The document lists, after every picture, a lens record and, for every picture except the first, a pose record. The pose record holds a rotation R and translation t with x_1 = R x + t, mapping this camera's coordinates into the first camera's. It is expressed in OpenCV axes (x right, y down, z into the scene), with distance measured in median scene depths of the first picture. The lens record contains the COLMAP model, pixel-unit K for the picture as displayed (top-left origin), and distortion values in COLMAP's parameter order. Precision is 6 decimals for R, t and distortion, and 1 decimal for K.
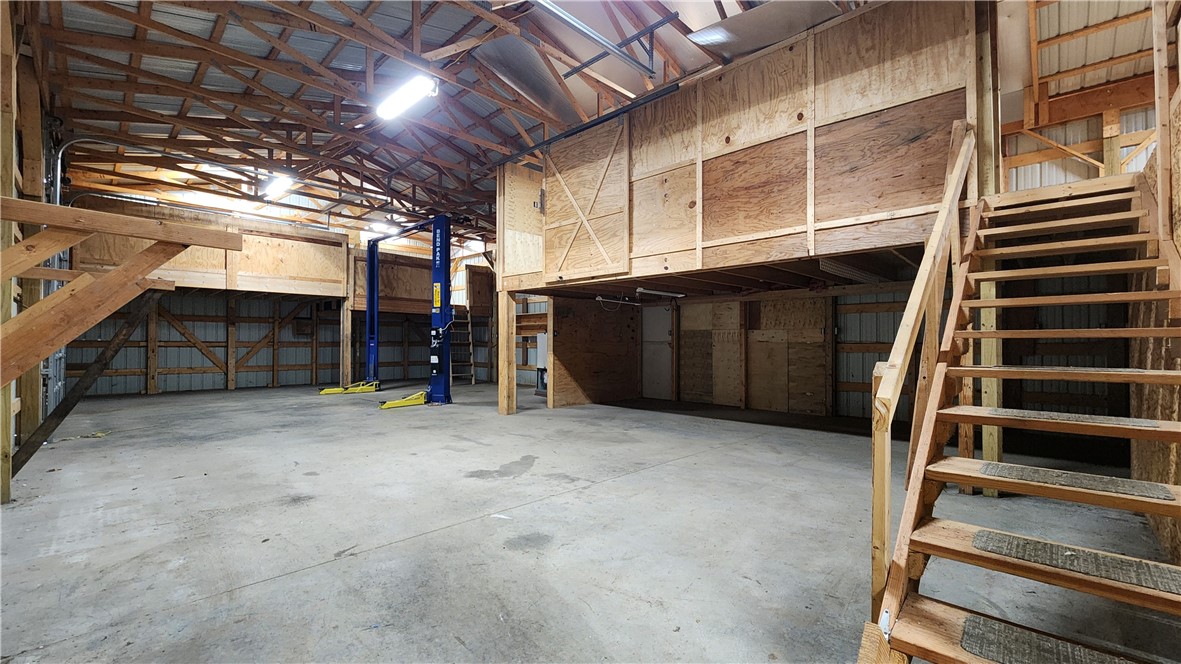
lens RADIAL K [[484.2, 0, 591.3], [0, 484.2, 336.8], [0, 0, 1]] dist [-0.002006, -0.000147]
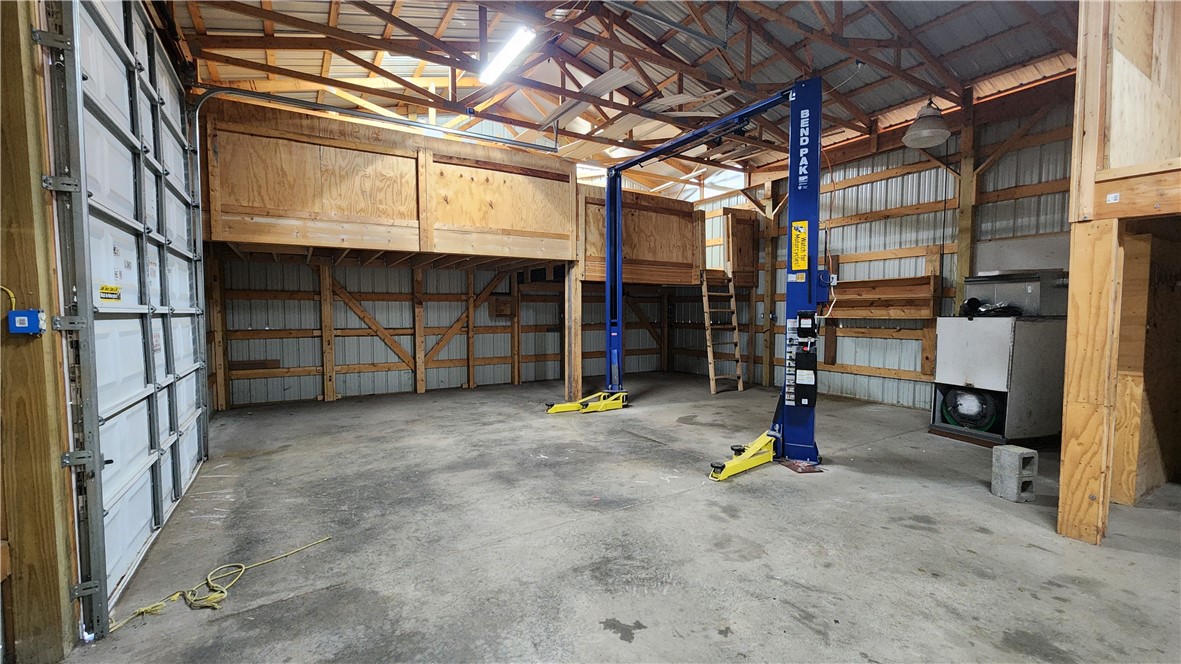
lens RADIAL K [[484.2, 0, 587.8], [0, 484.2, 335.2], [0, 0, 1]] dist [-0.002006, -0.000147]
pose [[0.967705, 0.007403, -0.251975, -0.320831], [0.008461, 0.998052, 0.061816, -0.022287], [0.251942, -0.061952, 0.965757, 0.366600]]
